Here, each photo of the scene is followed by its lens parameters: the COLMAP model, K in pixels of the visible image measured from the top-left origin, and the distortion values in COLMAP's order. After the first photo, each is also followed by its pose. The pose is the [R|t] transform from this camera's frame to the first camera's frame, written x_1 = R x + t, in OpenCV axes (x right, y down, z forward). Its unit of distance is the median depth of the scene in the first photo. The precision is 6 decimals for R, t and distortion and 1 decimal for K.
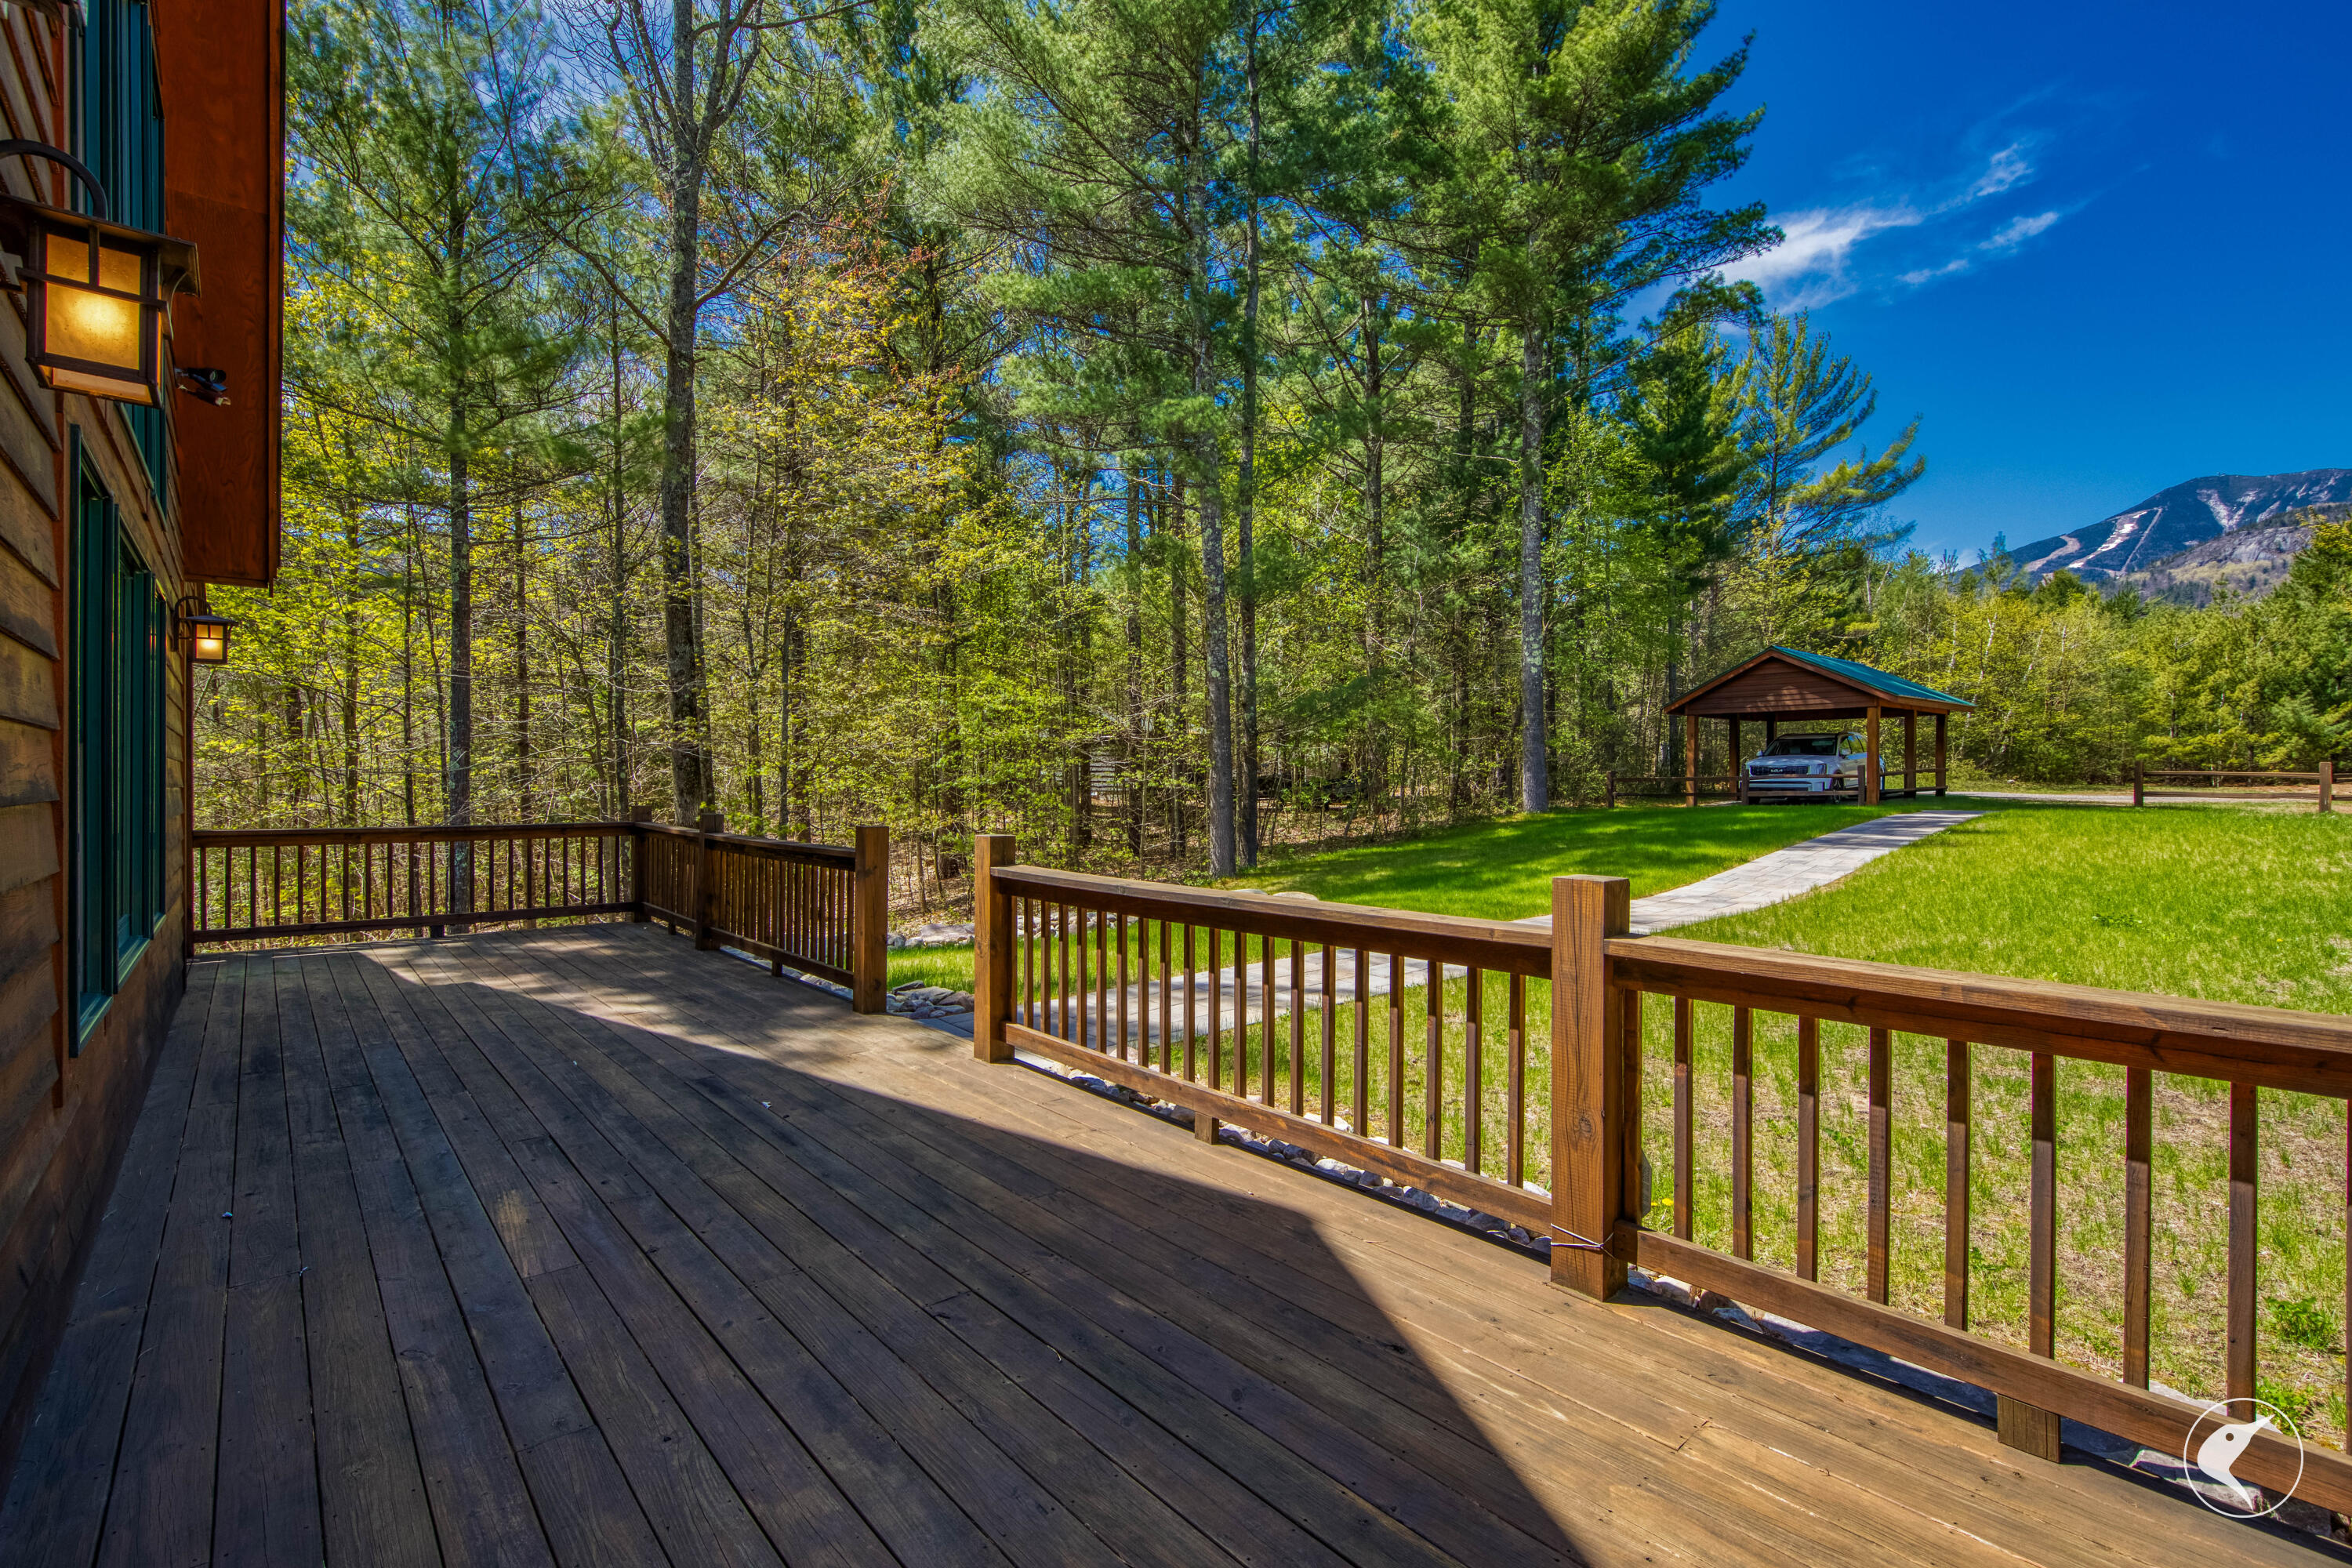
lens RADIAL K [[974.4, 0, 1179.5], [0, 974.4, 781.7], [0, 0, 1]] dist [-0.004639, -0.000821]
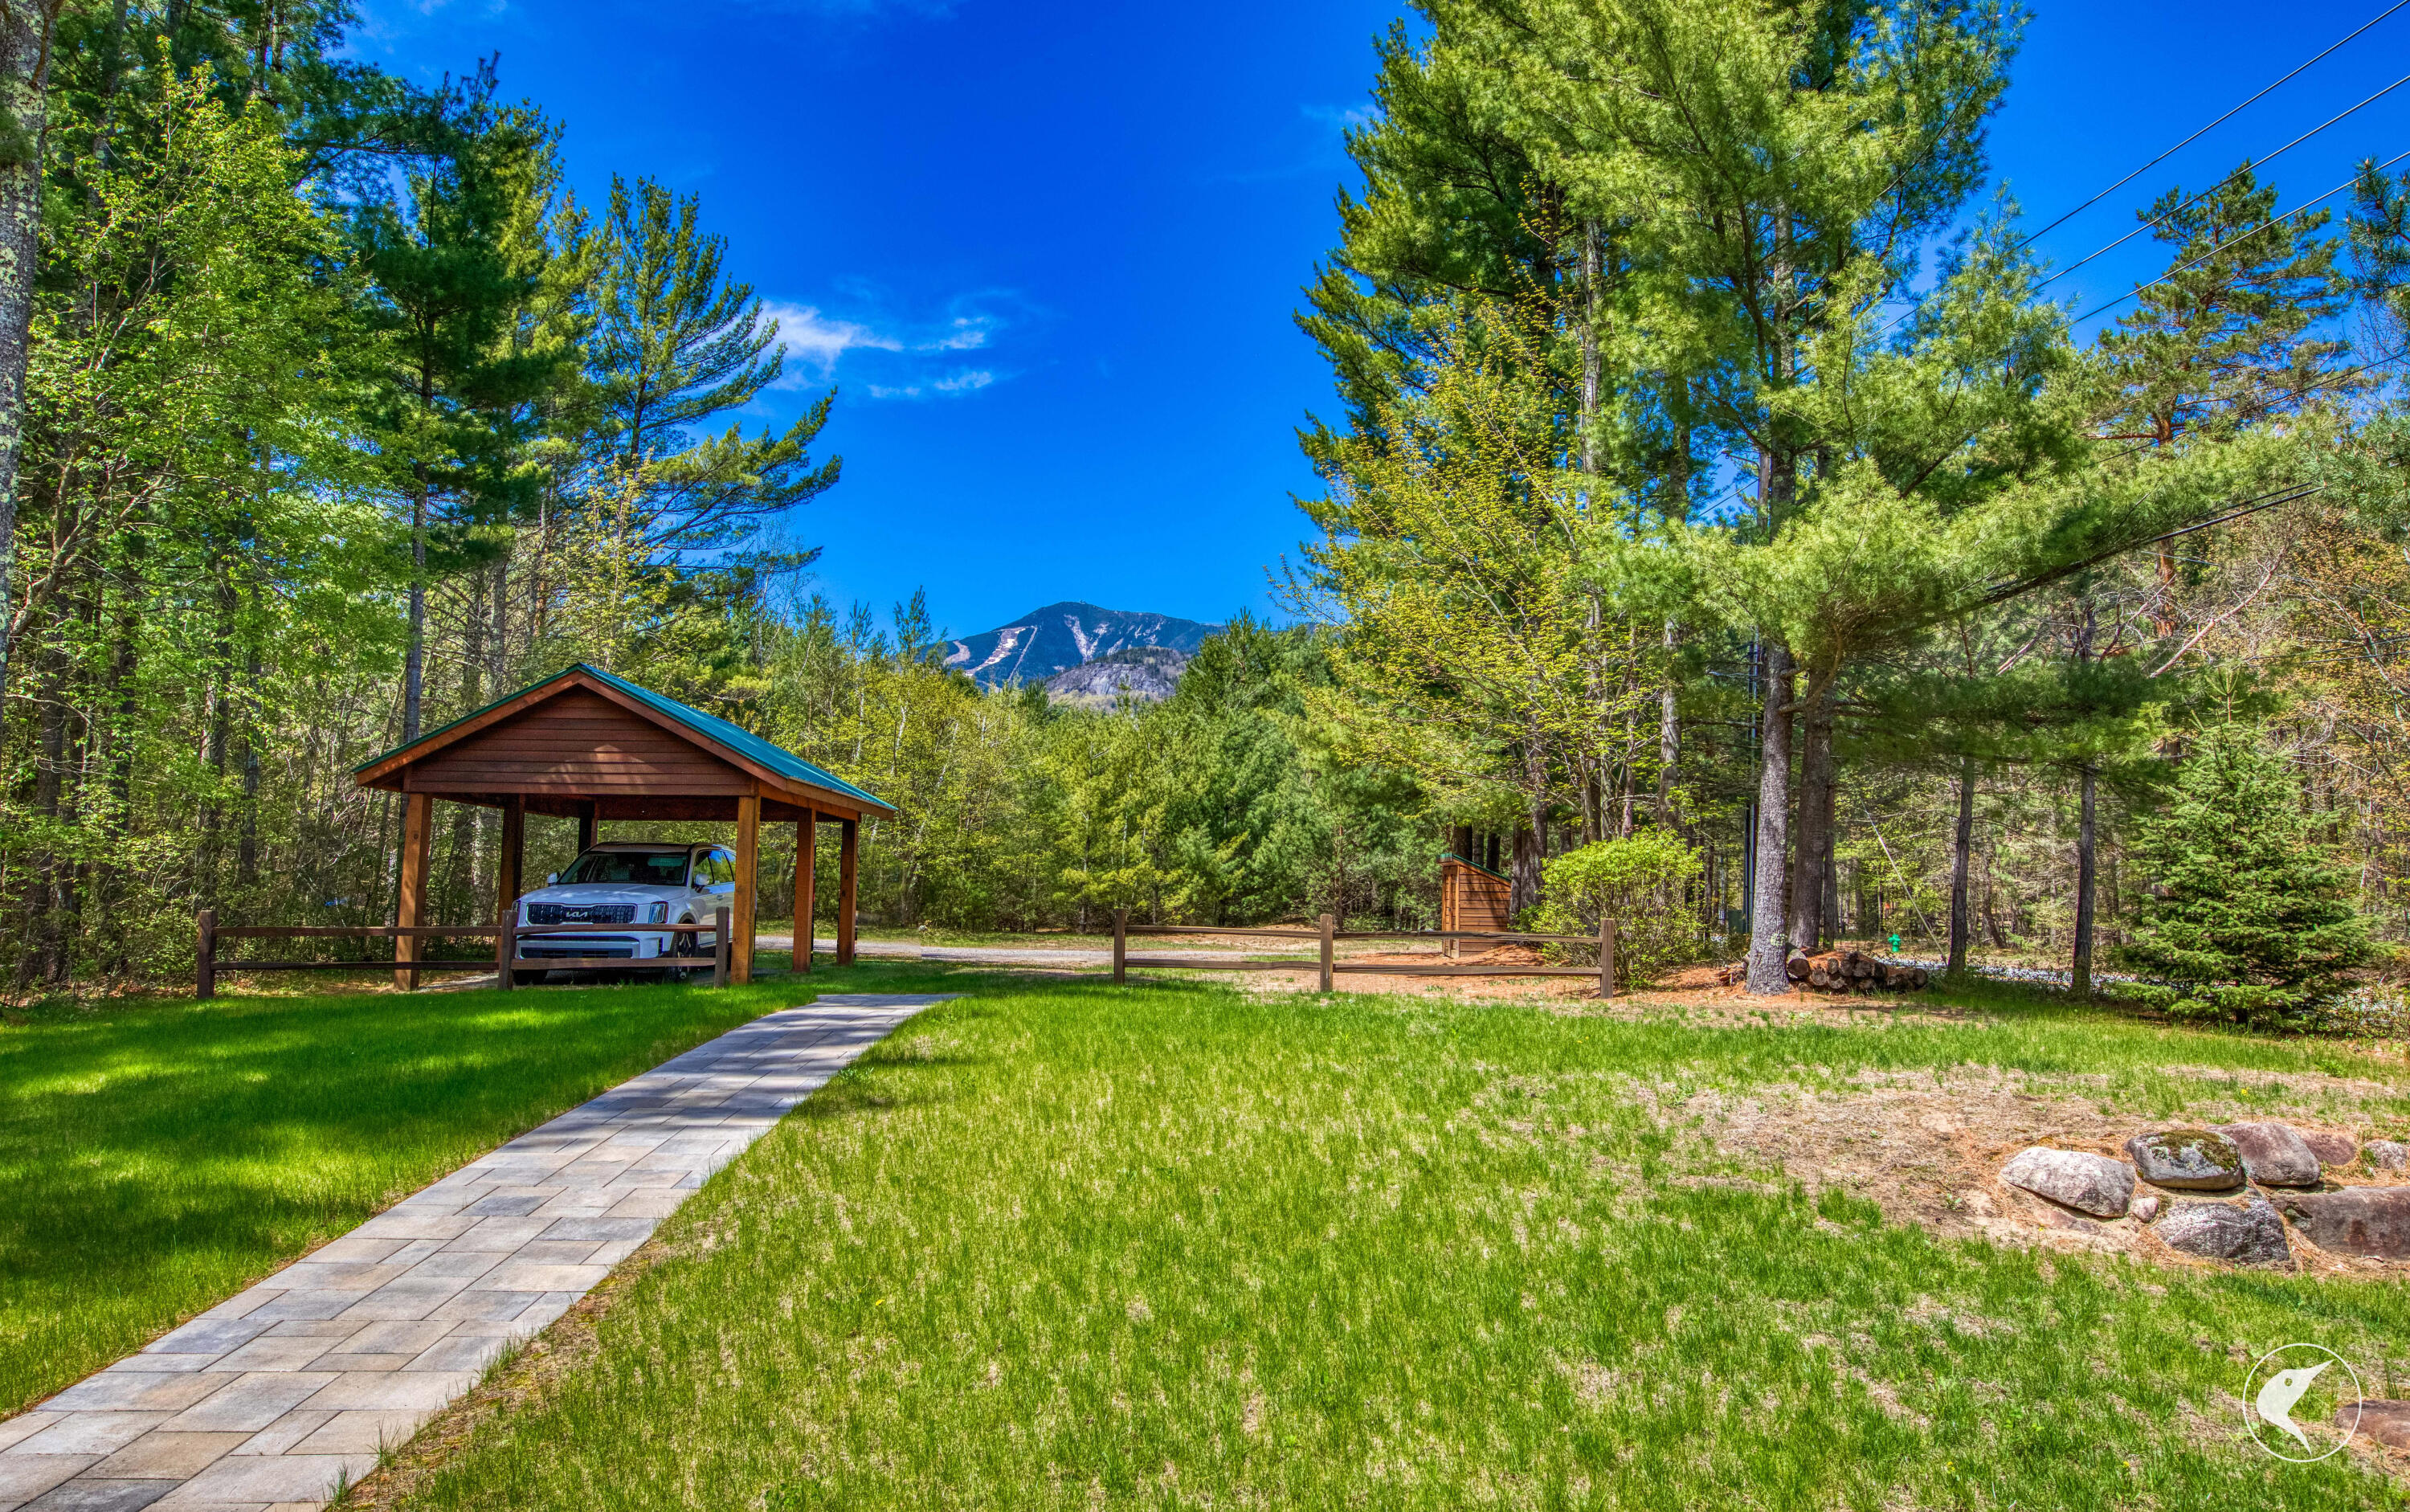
lens RADIAL K [[1361.7, 0, 1204.6], [0, 1361.7, 758.8], [0, 0, 1]] dist [-0.002424, 0.000161]
pose [[0.596048, 0.097073, 0.797059, 0.213707], [-0.005908, 0.993169, -0.116539, -0.009705], [-0.802927, 0.064754, 0.592549, 0.286618]]
